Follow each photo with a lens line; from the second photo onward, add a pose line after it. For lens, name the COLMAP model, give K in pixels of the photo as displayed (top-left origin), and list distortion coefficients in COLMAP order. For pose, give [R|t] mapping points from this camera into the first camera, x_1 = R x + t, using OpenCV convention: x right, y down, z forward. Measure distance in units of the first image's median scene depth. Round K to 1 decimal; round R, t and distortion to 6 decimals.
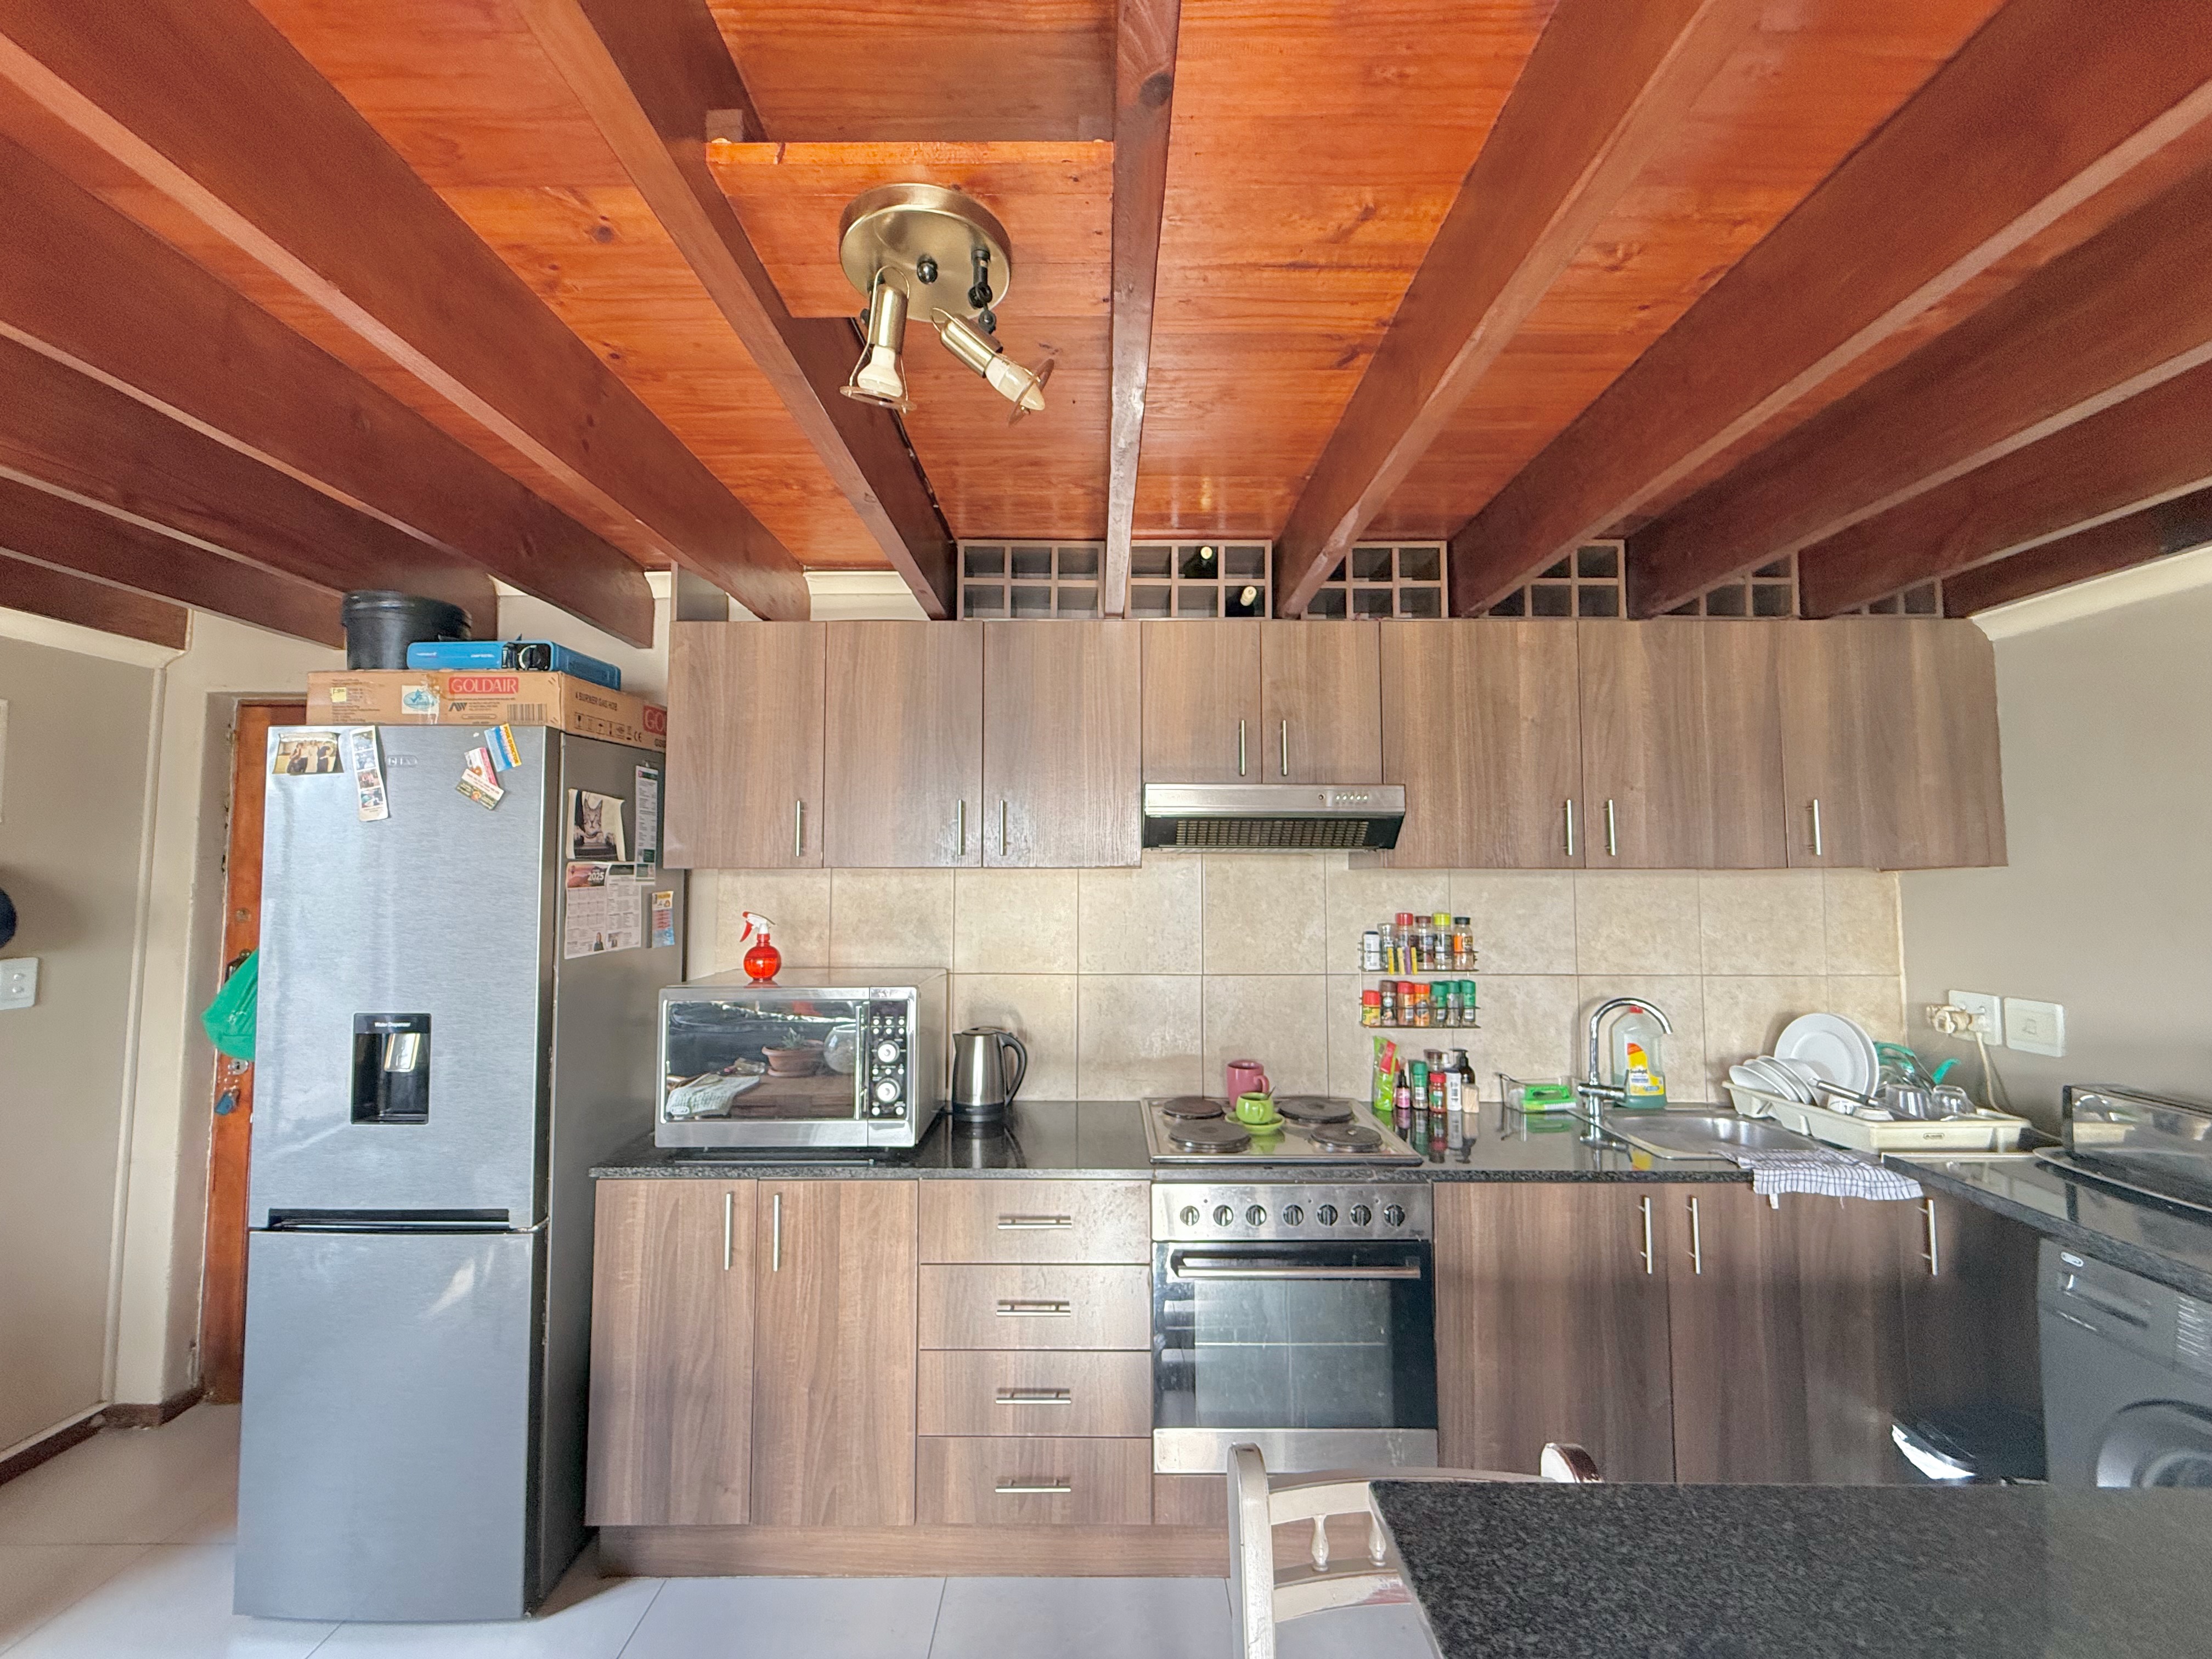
lens RADIAL K [[854.9, 0, 1119.1], [0, 854.9, 831.1], [0, 0, 1]] dist [-0.009168, 0.000065]
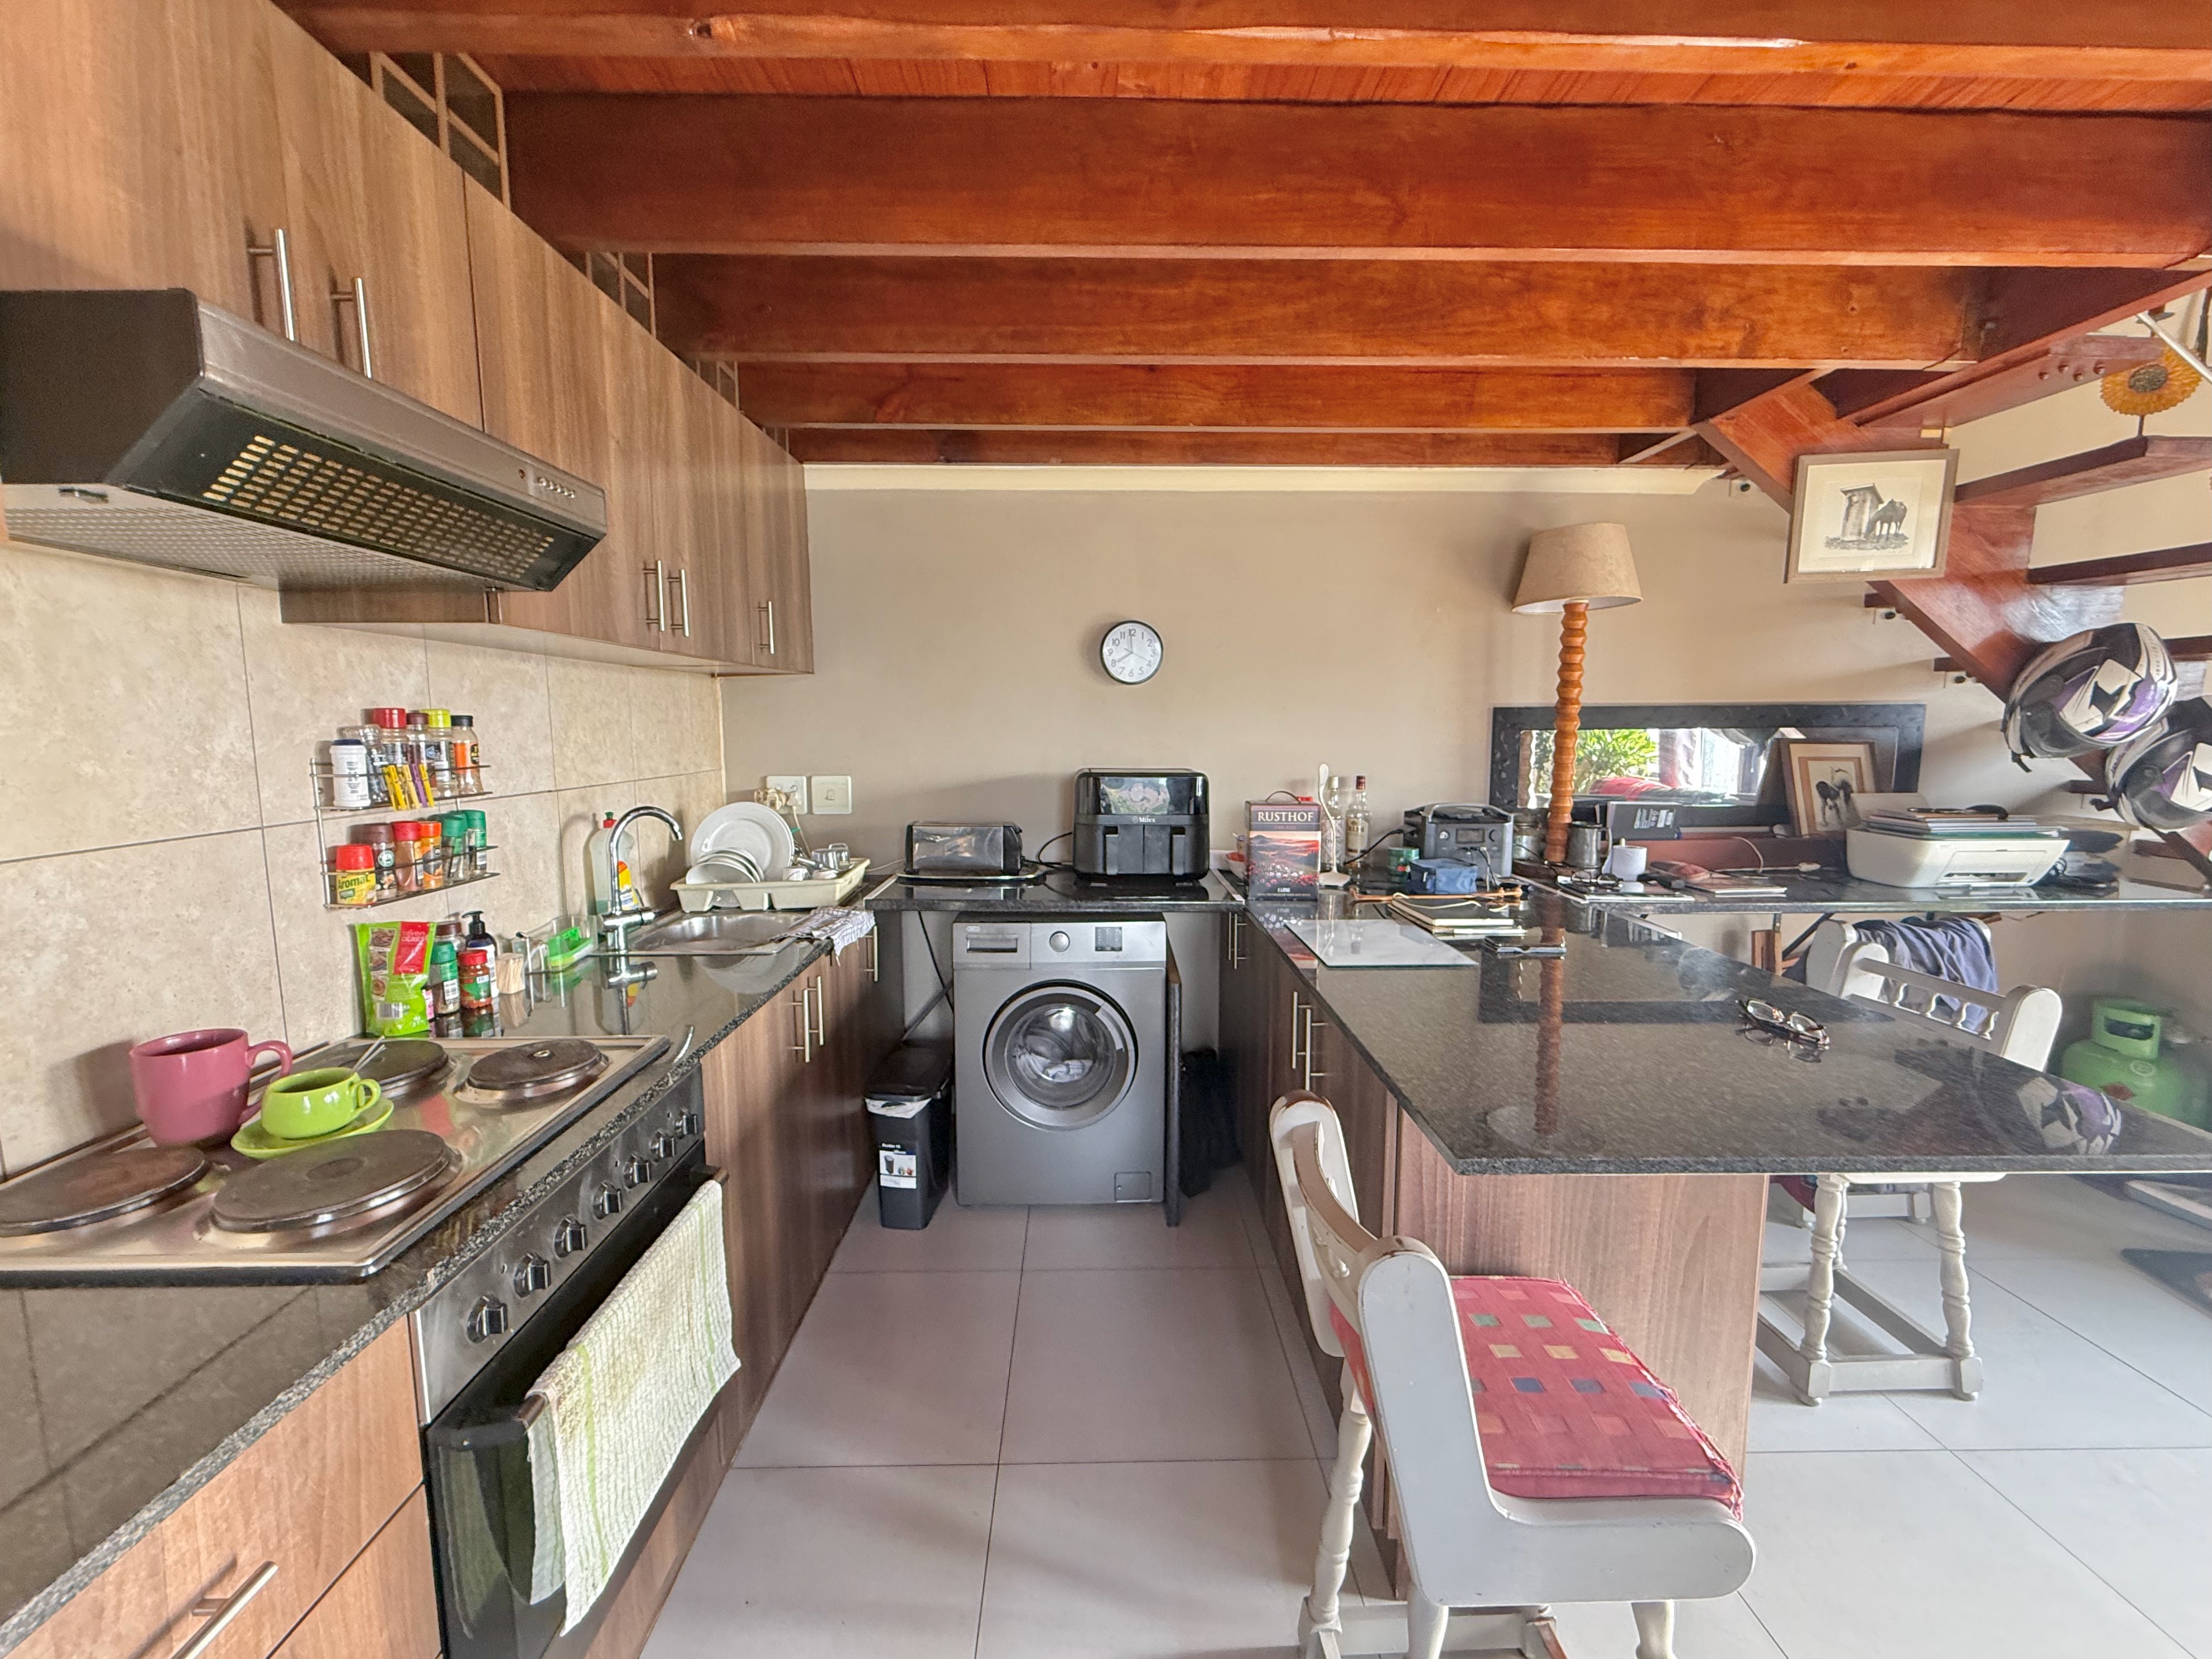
lens RADIAL K [[880.3, 0, 1099.4], [0, 880.3, 826.0], [0, 0, 1]] dist [-0.000641, 0.000129]
pose [[0.005888, -0.120543, 0.992691, -0.279306], [-0.054364, 0.991201, 0.120685, 0.077079], [-0.998504, -0.054677, -0.000717, 0.506311]]
